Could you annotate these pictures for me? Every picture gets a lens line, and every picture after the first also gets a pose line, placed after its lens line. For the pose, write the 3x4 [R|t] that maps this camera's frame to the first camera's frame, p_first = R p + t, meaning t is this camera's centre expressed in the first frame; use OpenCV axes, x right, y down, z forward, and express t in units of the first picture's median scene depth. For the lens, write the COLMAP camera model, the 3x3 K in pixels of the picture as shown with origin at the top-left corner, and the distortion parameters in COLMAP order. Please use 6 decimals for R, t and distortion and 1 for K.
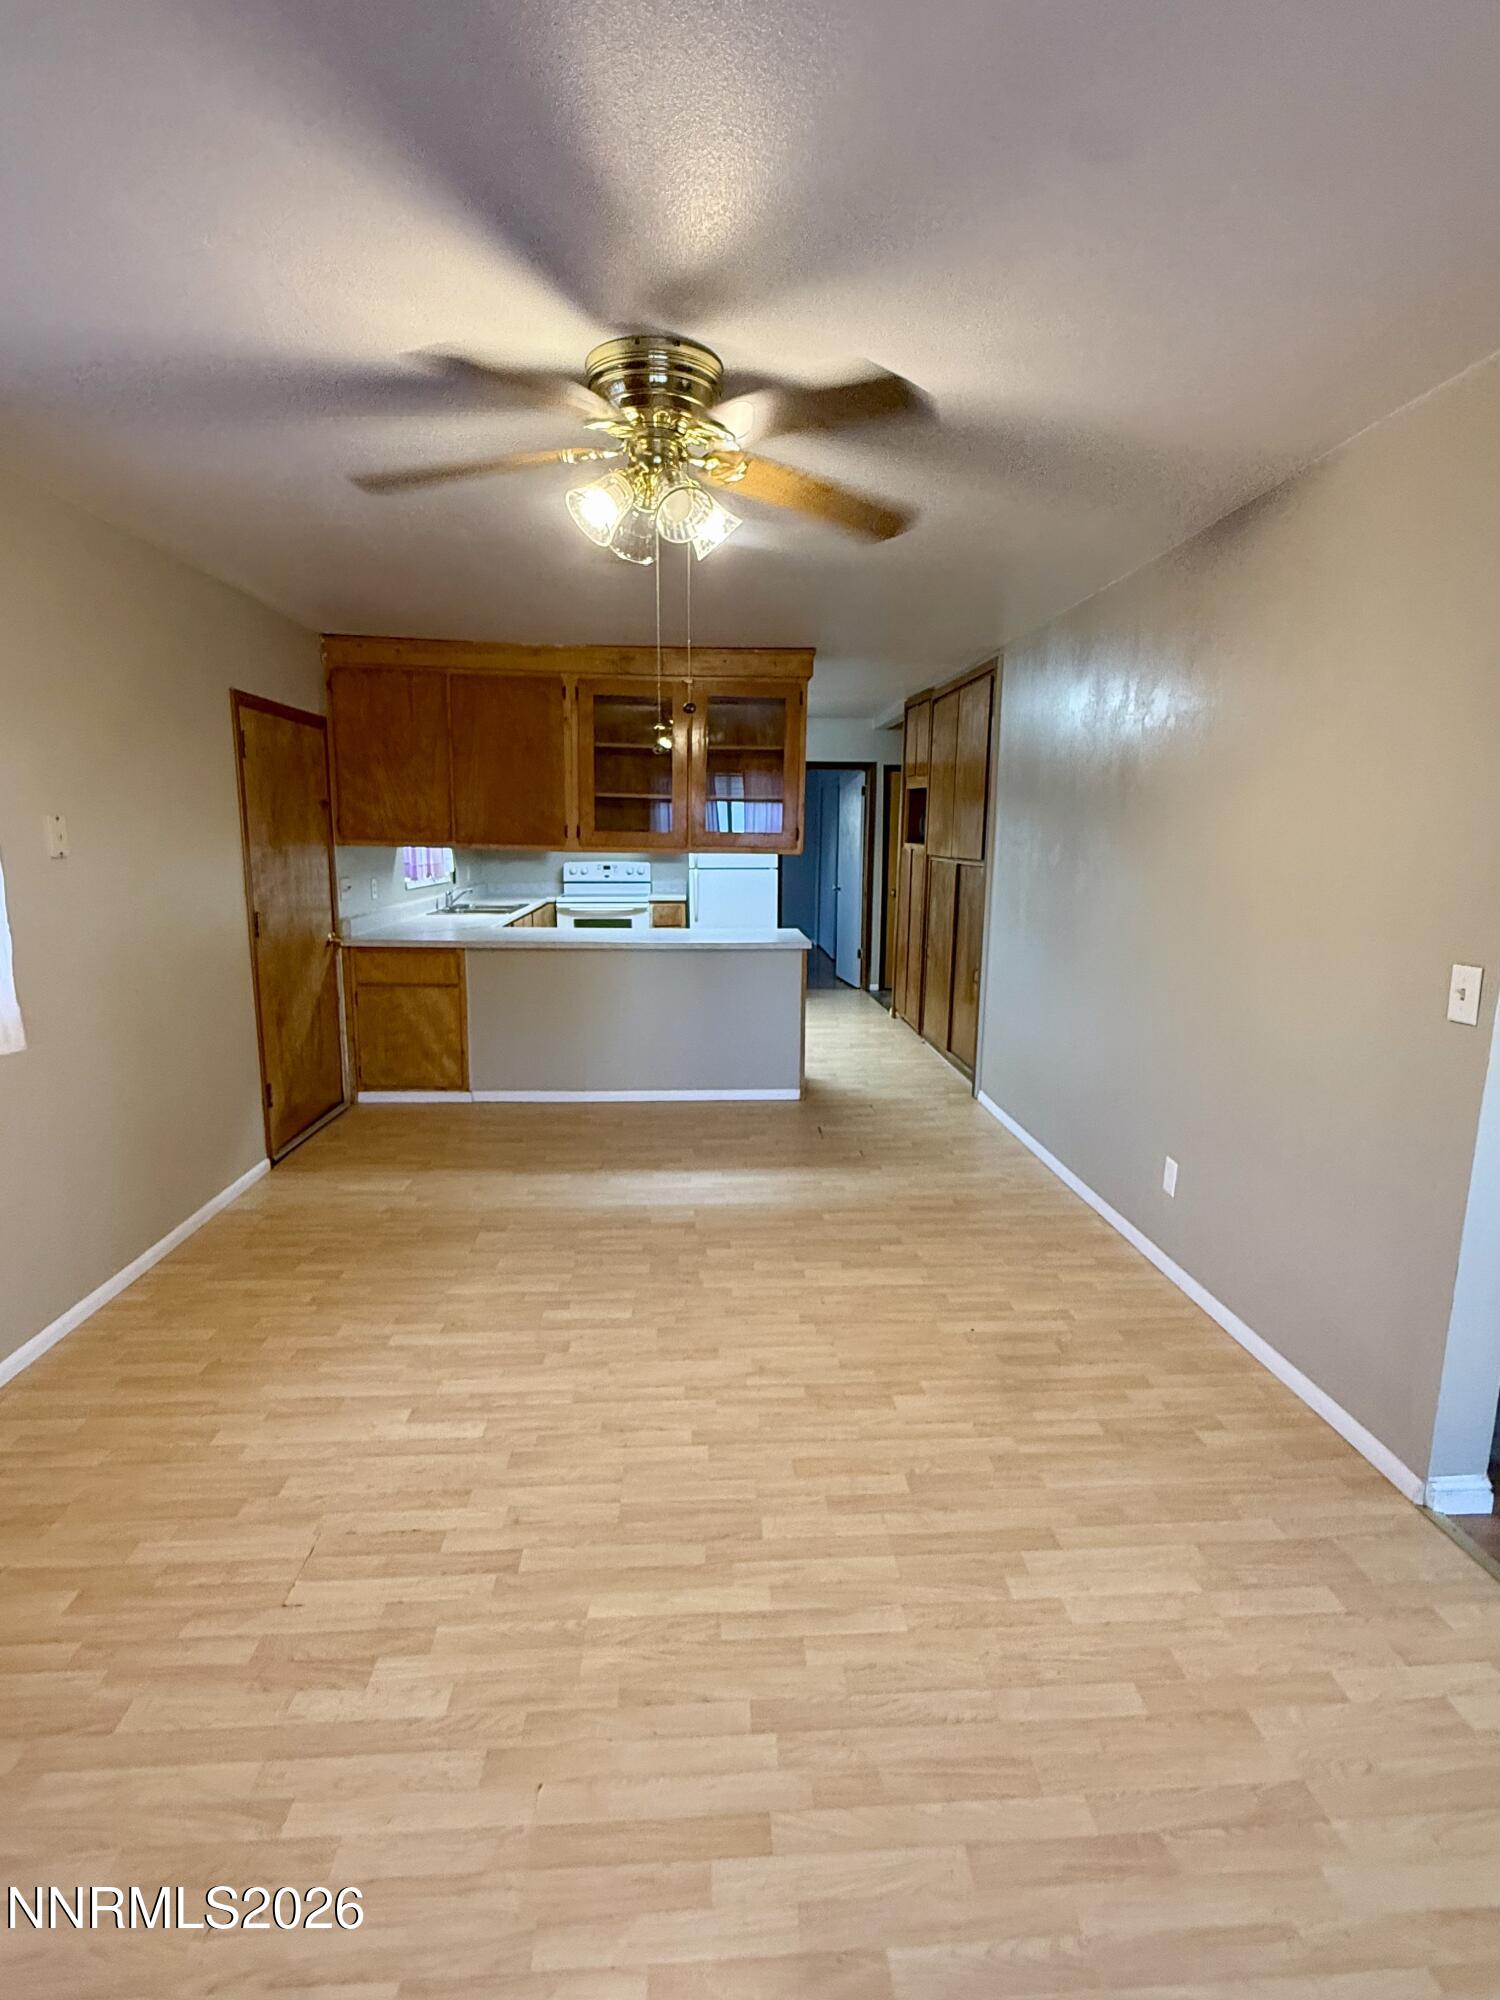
lens RADIAL K [[961.4, 0, 741.8], [0, 961.4, 1020.1], [0, 0, 1]] dist [0.000313, -0.001005]
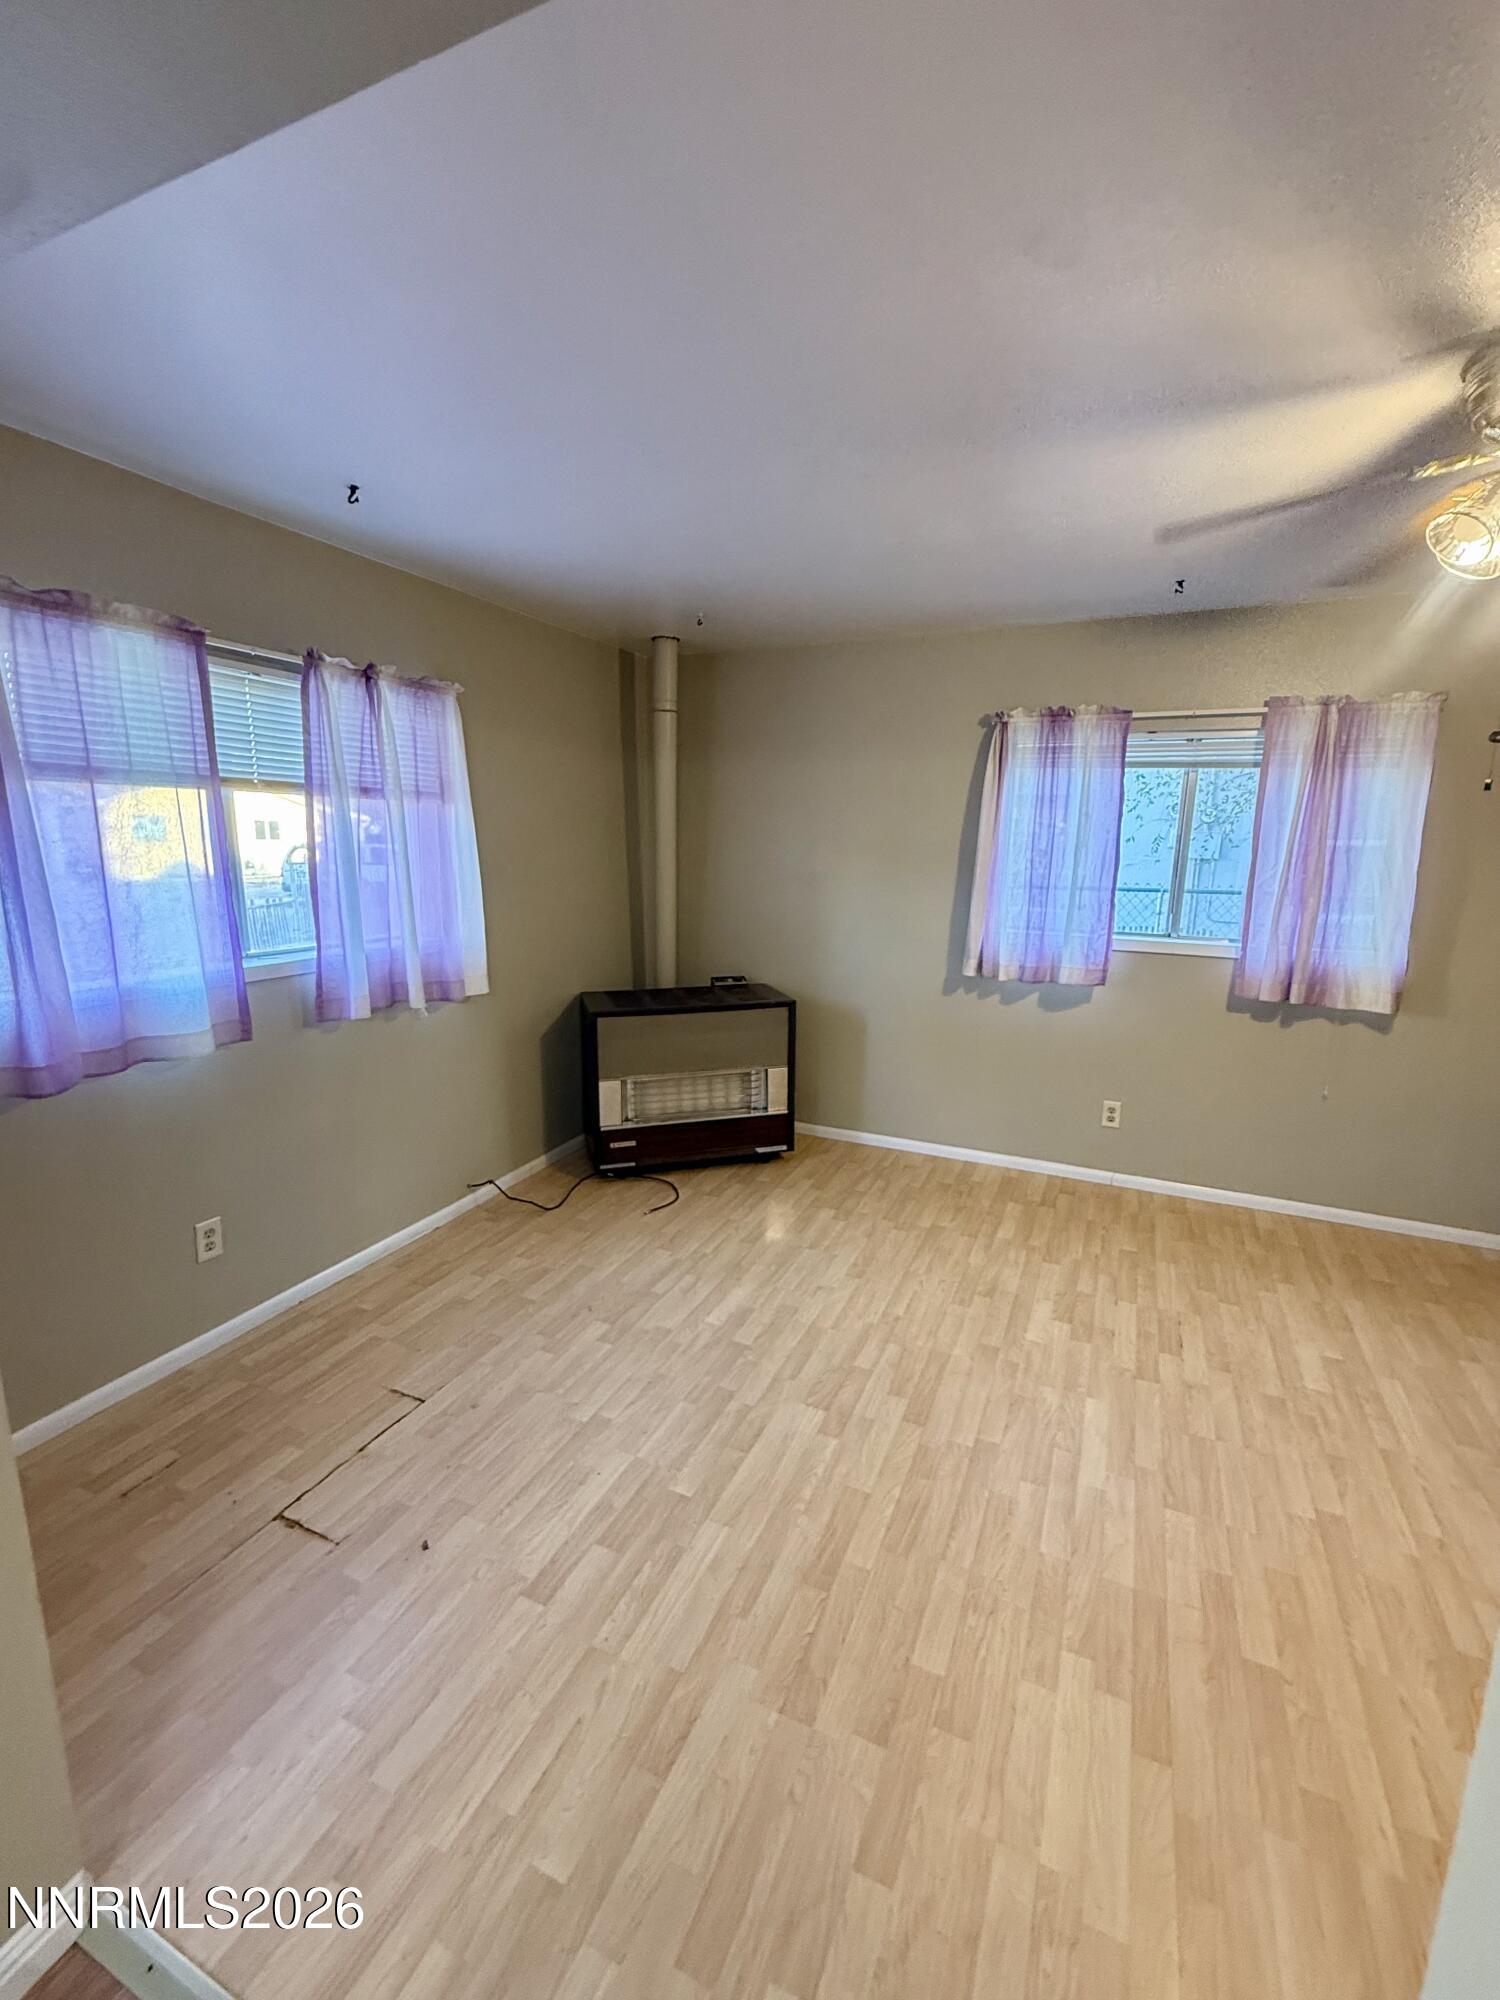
lens RADIAL K [[838.3, 0, 724.0], [0, 838.3, 986.0], [0, 0, 1]] dist [-0.002180, 0.000092]
pose [[-0.494819, 0.138714, -0.857853, 0.787060], [-0.185598, 0.947530, 0.260270, -0.140259], [0.848945, 0.288002, -0.443111, 0.645282]]
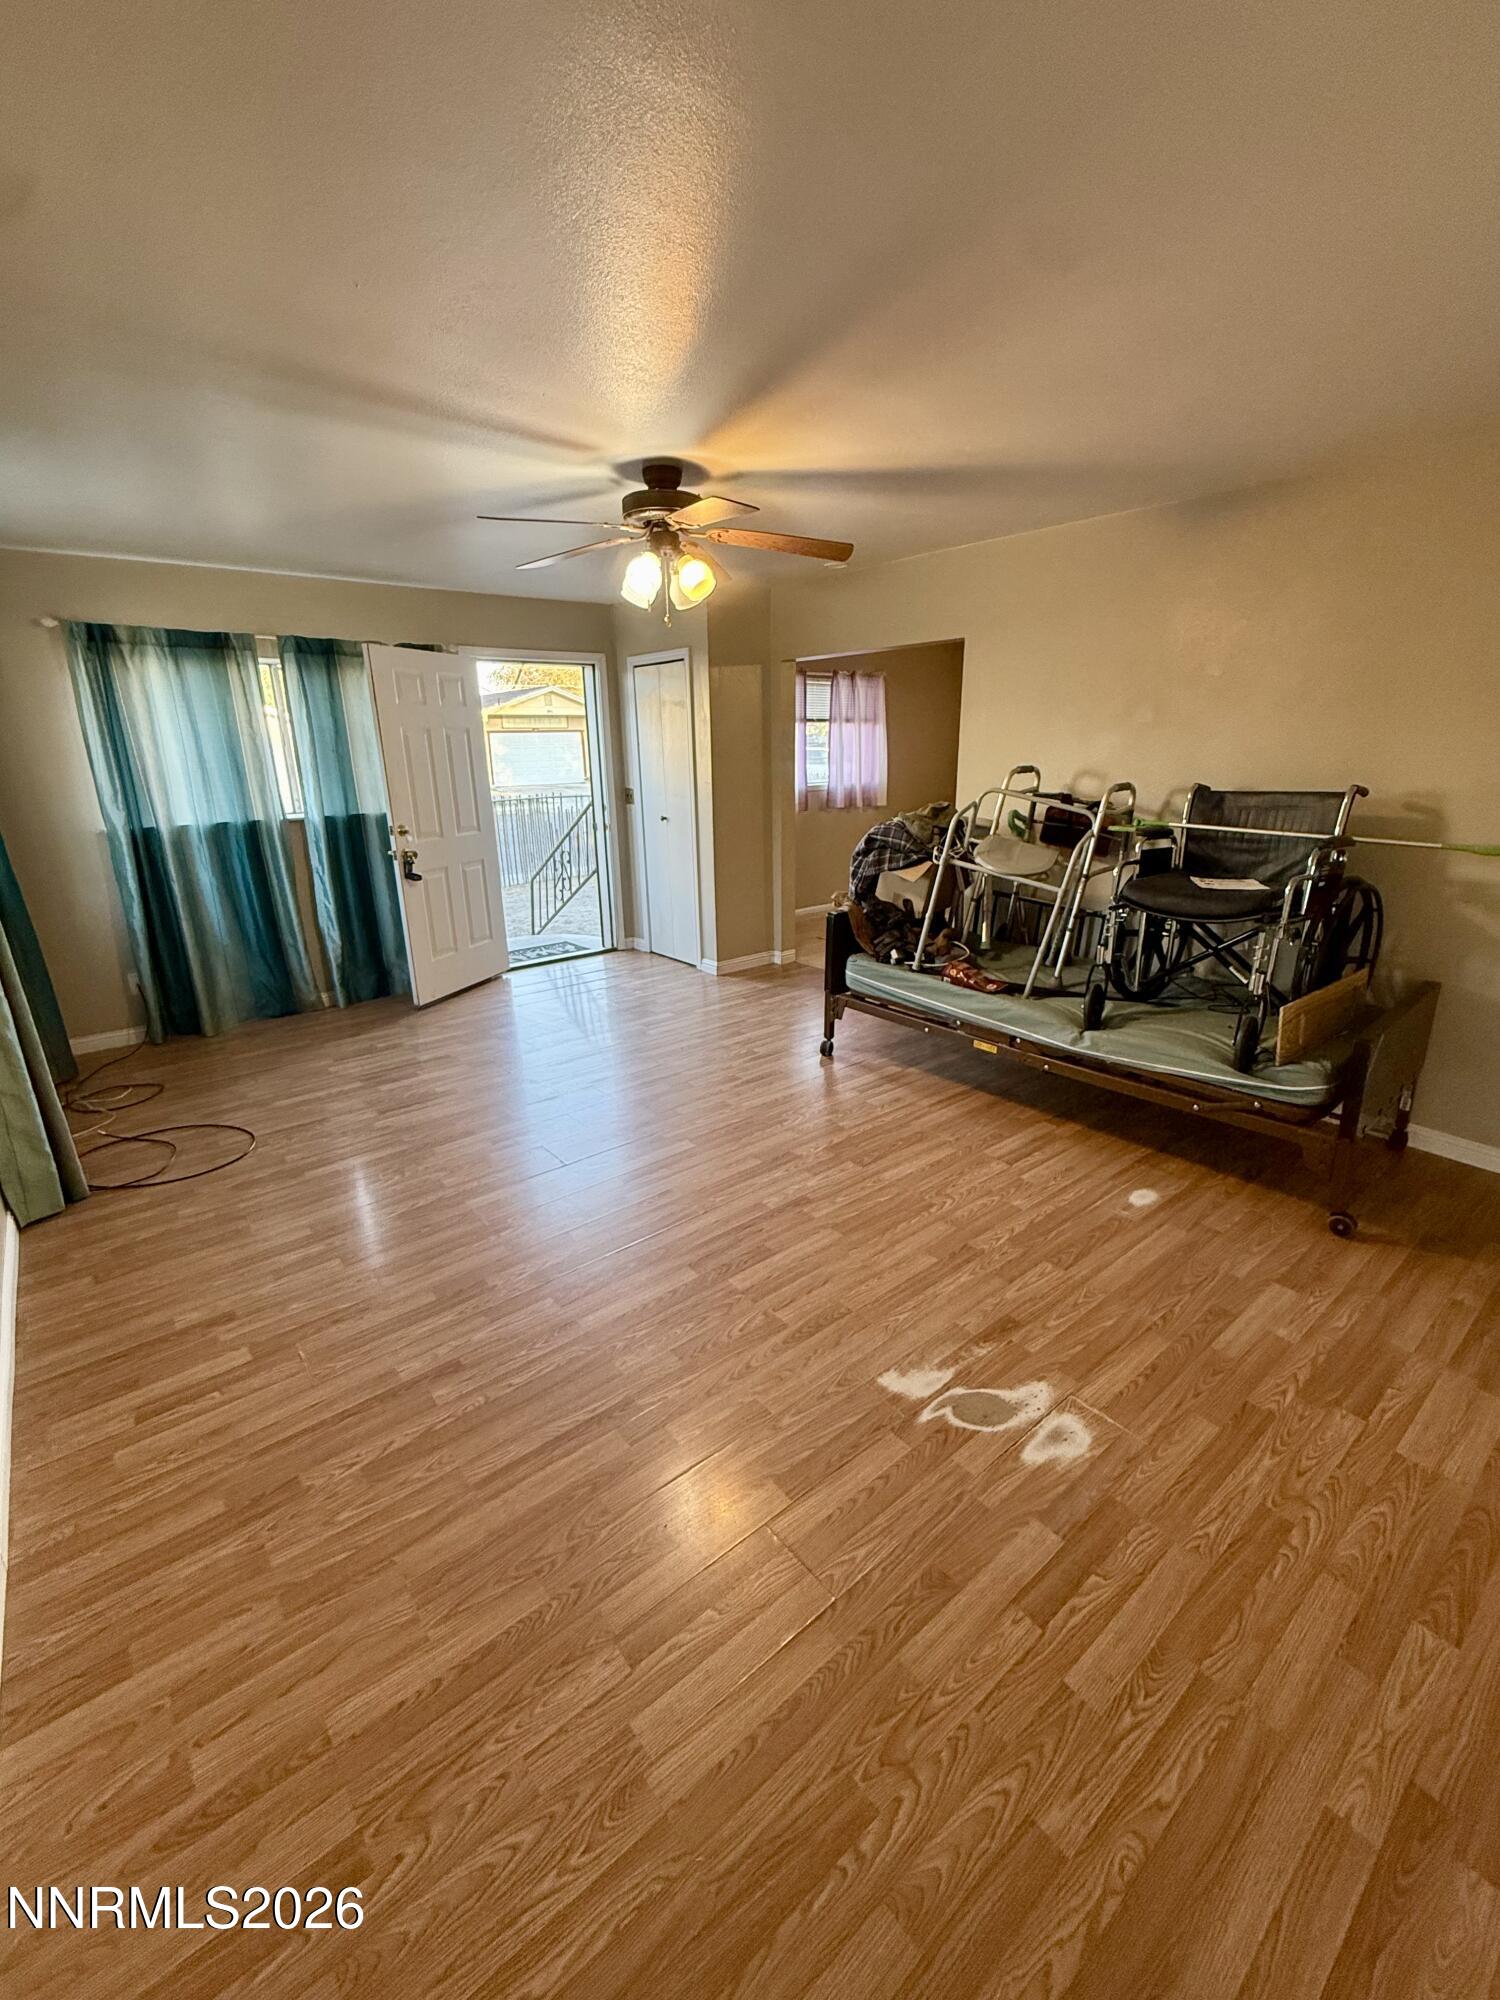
lens RADIAL K [[838.3, 0, 740.2], [0, 838.3, 1006.3], [0, 0, 1]] dist [-0.002180, 0.000092]
pose [[-0.817896, 0.180622, -0.546280, 2.056572], [-0.105655, 0.886154, 0.451185, -0.392487], [0.565583, 0.426739, -0.705698, 1.892497]]
